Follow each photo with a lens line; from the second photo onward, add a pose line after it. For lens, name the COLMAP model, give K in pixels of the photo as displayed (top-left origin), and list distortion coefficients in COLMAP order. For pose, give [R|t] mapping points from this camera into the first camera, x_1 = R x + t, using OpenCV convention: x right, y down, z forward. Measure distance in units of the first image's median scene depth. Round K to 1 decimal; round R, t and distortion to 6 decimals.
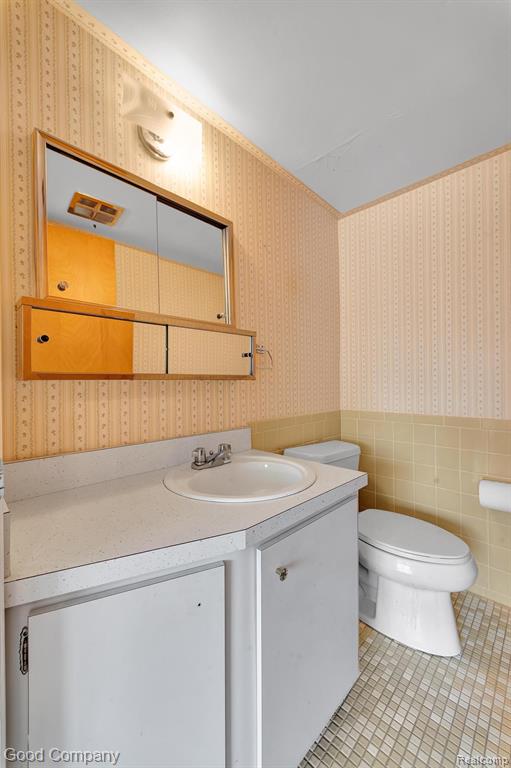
lens RADIAL K [[300.1, 0, 249.0], [0, 300.1, 383.6], [0, 0, 1]] dist [0.002130, -0.000042]
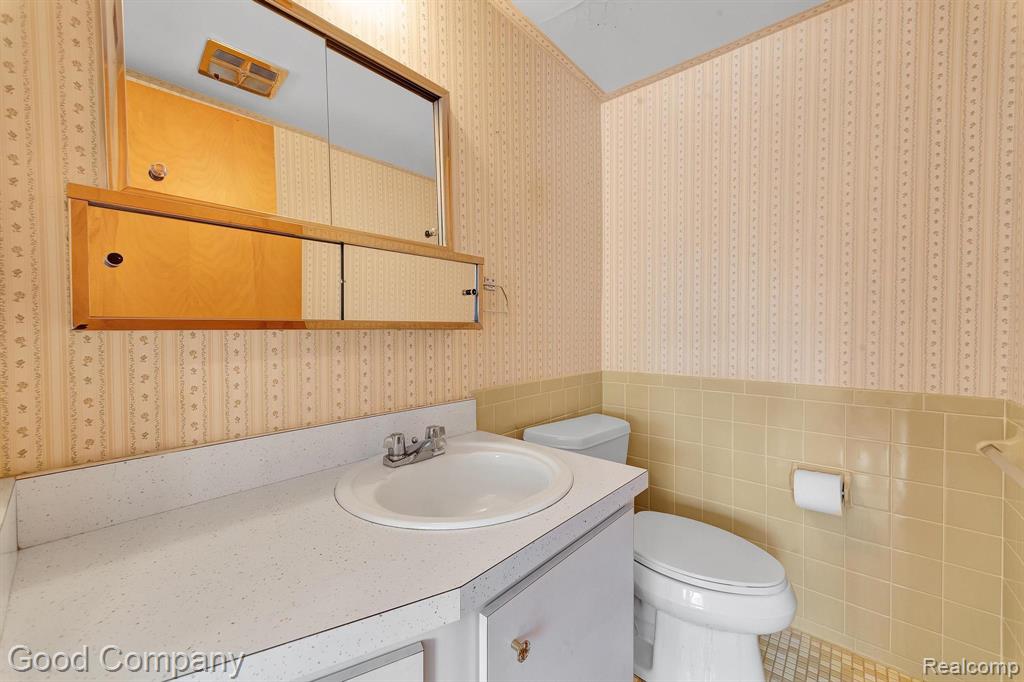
lens RADIAL K [[400.1, 0, 513.2], [0, 400.1, 337.8], [0, 0, 1]] dist [0.002130, -0.000042]
pose [[0.996024, 0.001921, 0.089070, 0.010831], [-0.003214, 0.999891, 0.014376, -0.007299], [-0.089033, -0.014605, 0.995922, 0.106599]]
